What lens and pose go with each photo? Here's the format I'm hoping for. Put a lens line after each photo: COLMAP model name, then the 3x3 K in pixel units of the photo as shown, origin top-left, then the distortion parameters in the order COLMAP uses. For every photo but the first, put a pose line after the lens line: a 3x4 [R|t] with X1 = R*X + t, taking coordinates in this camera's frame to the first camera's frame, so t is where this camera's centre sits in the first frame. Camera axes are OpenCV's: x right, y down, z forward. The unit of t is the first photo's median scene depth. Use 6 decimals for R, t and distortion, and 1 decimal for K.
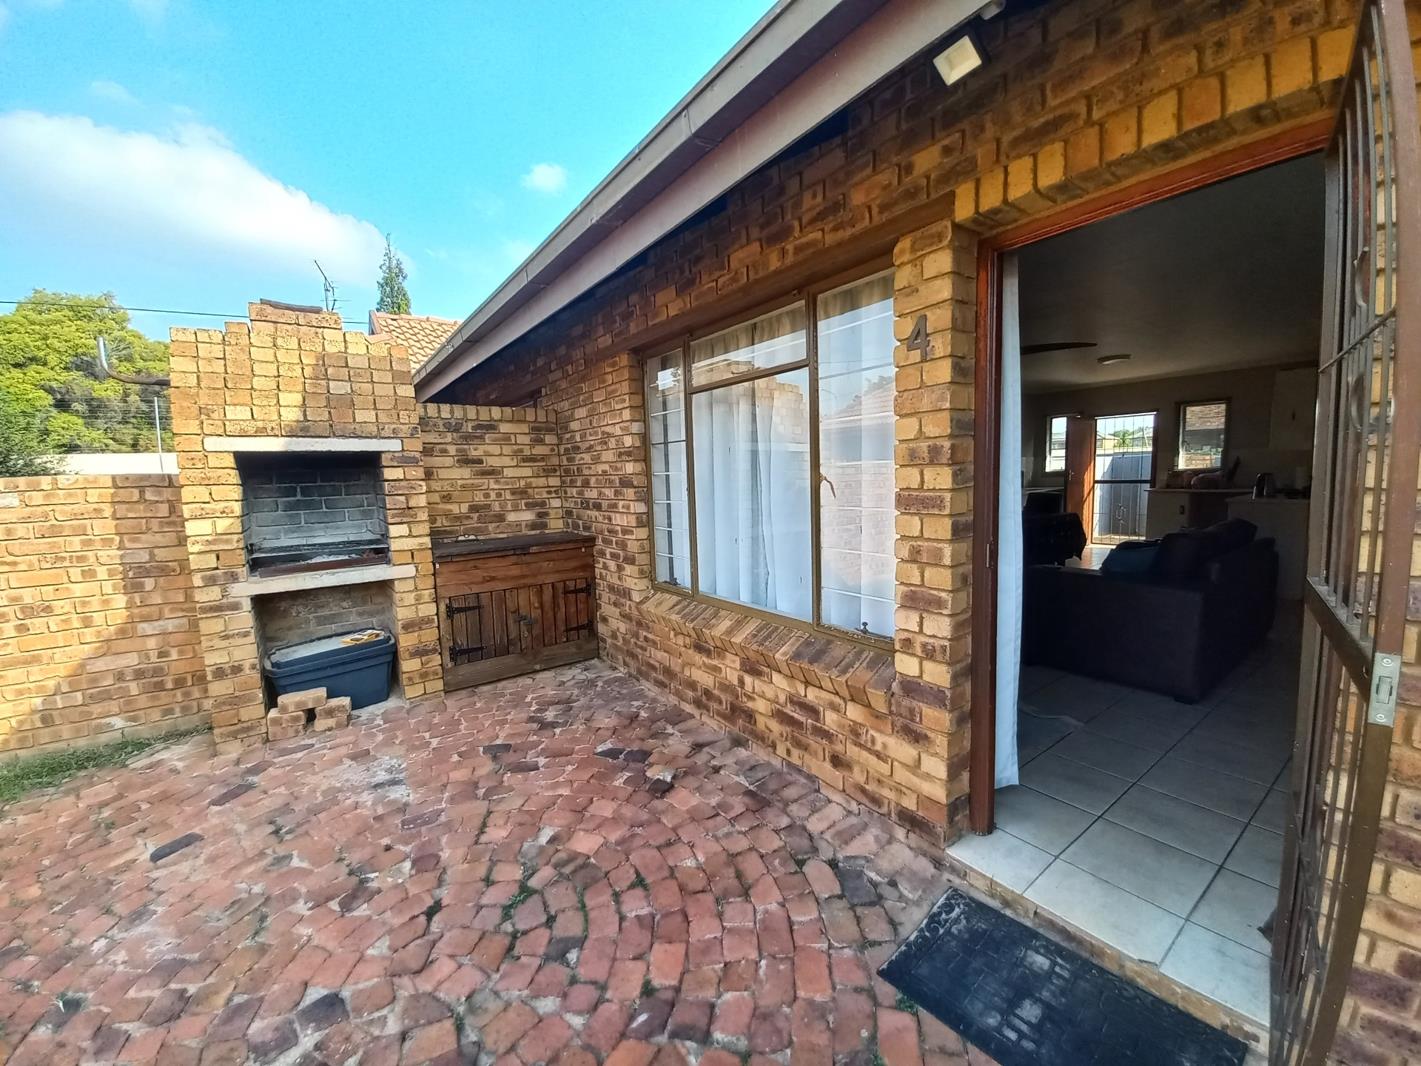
lens RADIAL K [[566.6, 0, 724.3], [0, 566.6, 529.3], [0, 0, 1]] dist [-0.002850, -0.005750]
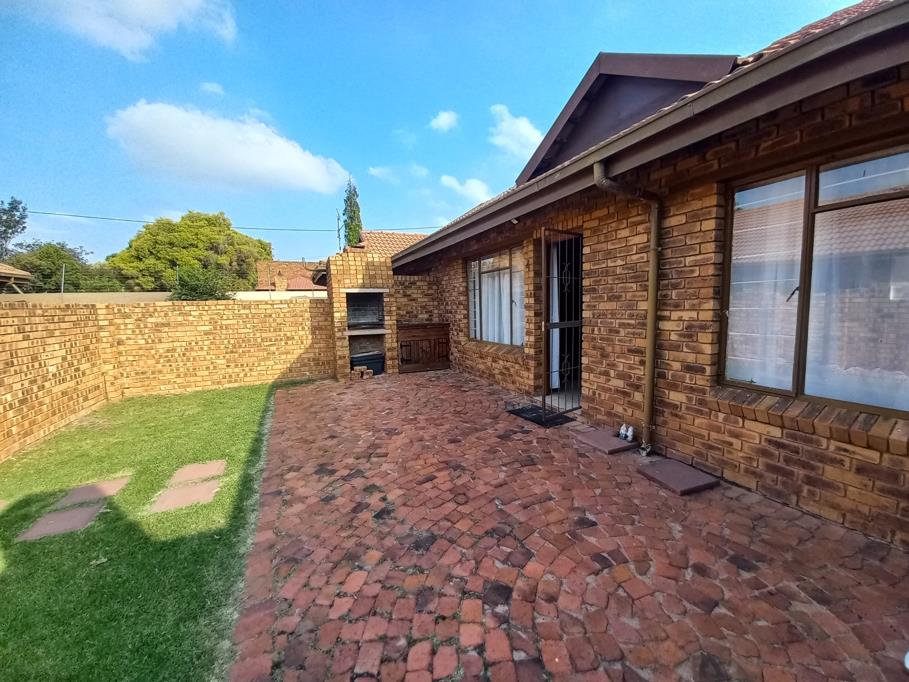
lens RADIAL K [[362.4, 0, 465.7], [0, 362.4, 341.2], [0, 0, 1]] dist [-0.002850, -0.005750]
pose [[0.980646, 0.028295, -0.193732, 0.261554], [-0.027302, 0.999597, 0.007797, 0.114004], [0.193875, -0.002357, 0.981023, -0.970405]]
